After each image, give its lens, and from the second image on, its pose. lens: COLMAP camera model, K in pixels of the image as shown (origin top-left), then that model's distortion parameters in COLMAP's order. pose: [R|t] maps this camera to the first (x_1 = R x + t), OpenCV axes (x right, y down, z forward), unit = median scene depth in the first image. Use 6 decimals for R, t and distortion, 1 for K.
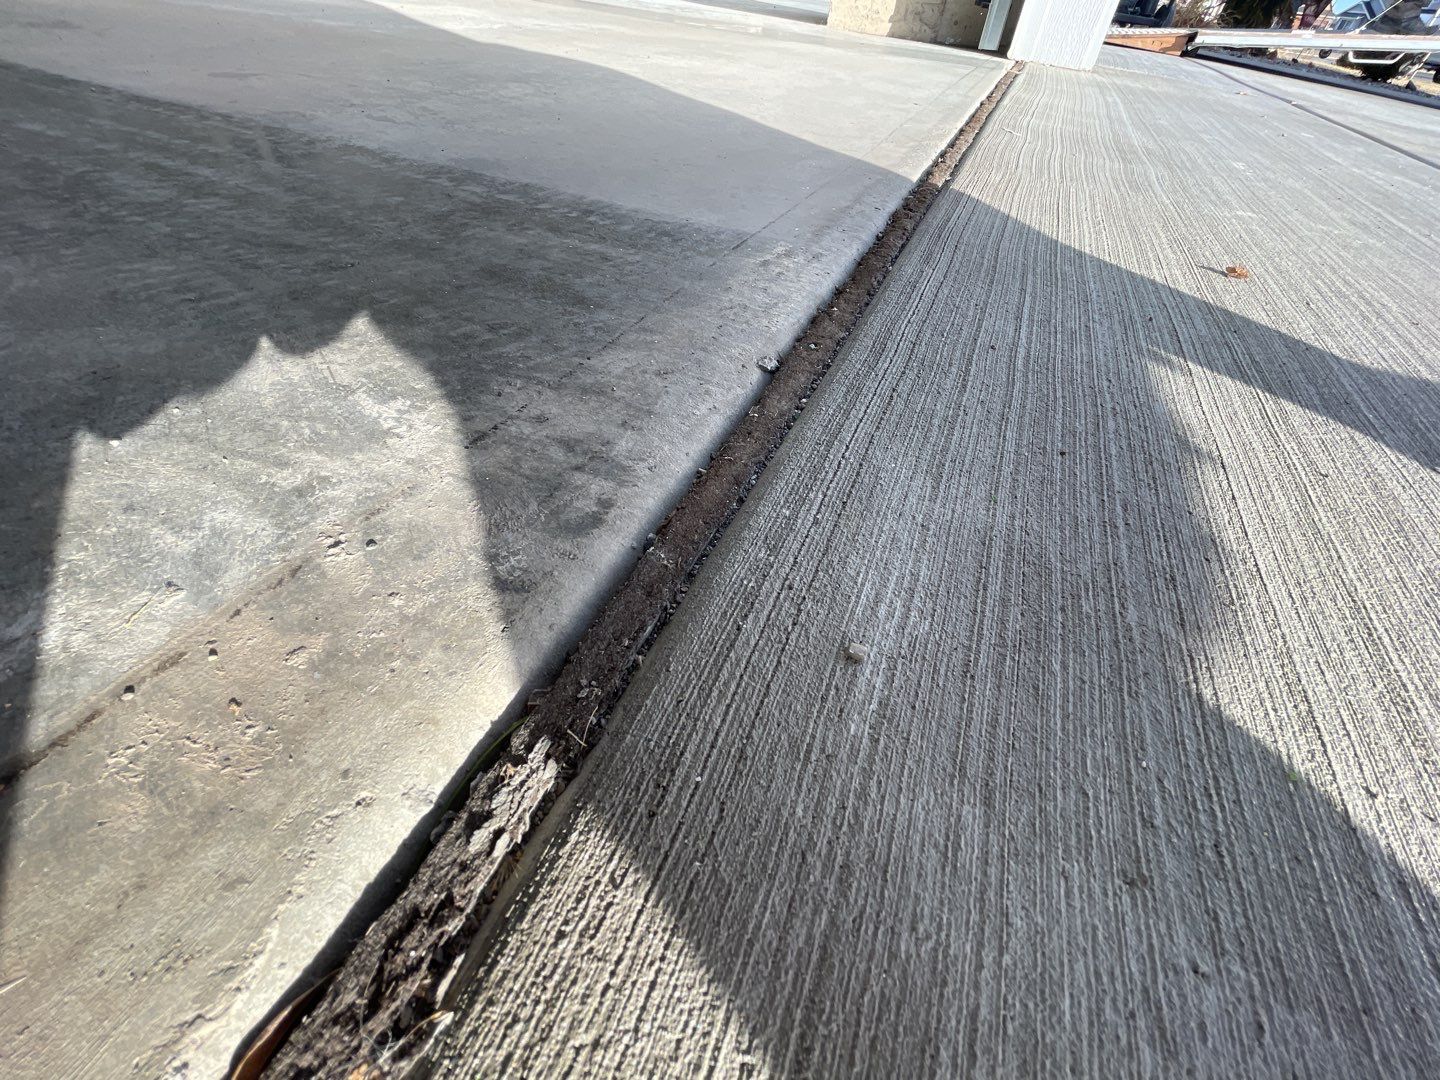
lens RADIAL K [[580.6, 0, 724.7], [0, 580.6, 538.1], [0, 0, 1]] dist [-0.001463, 0.000456]
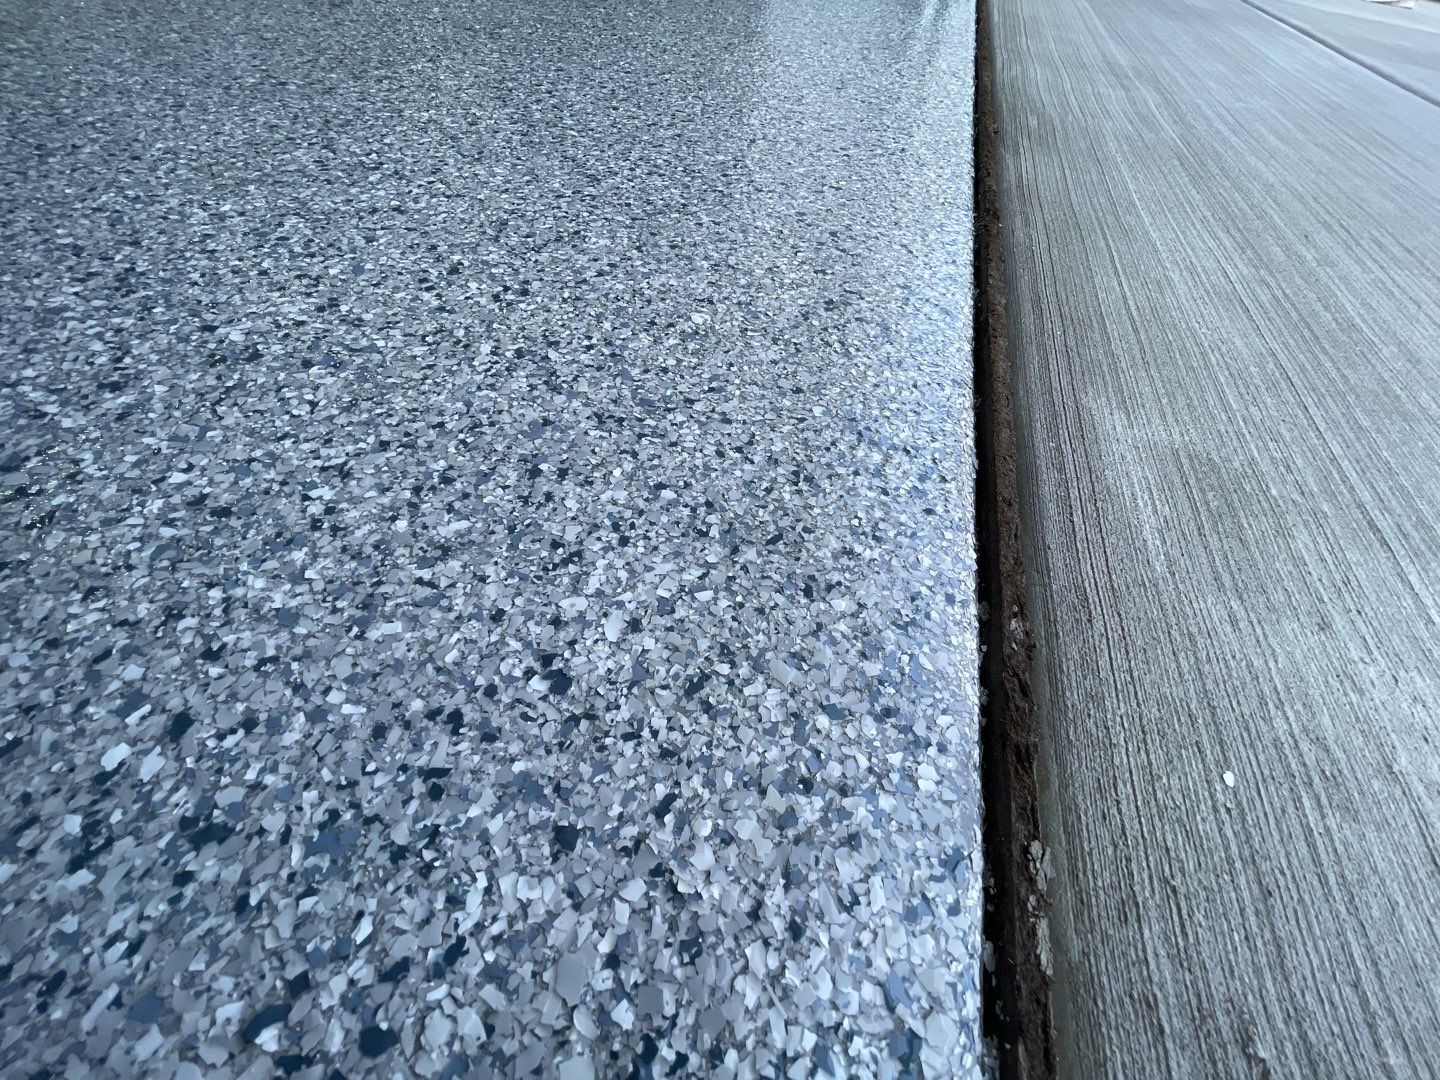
lens RADIAL K [[580.6, 0, 724.7], [0, 580.6, 538.1], [0, 0, 1]] dist [-0.001463, 0.000456]
pose [[0.991342, -0.103942, 0.080230, -0.782342], [0.093418, 0.987708, 0.125328, -0.067466], [-0.092271, -0.116748, 0.988866, -0.381449]]
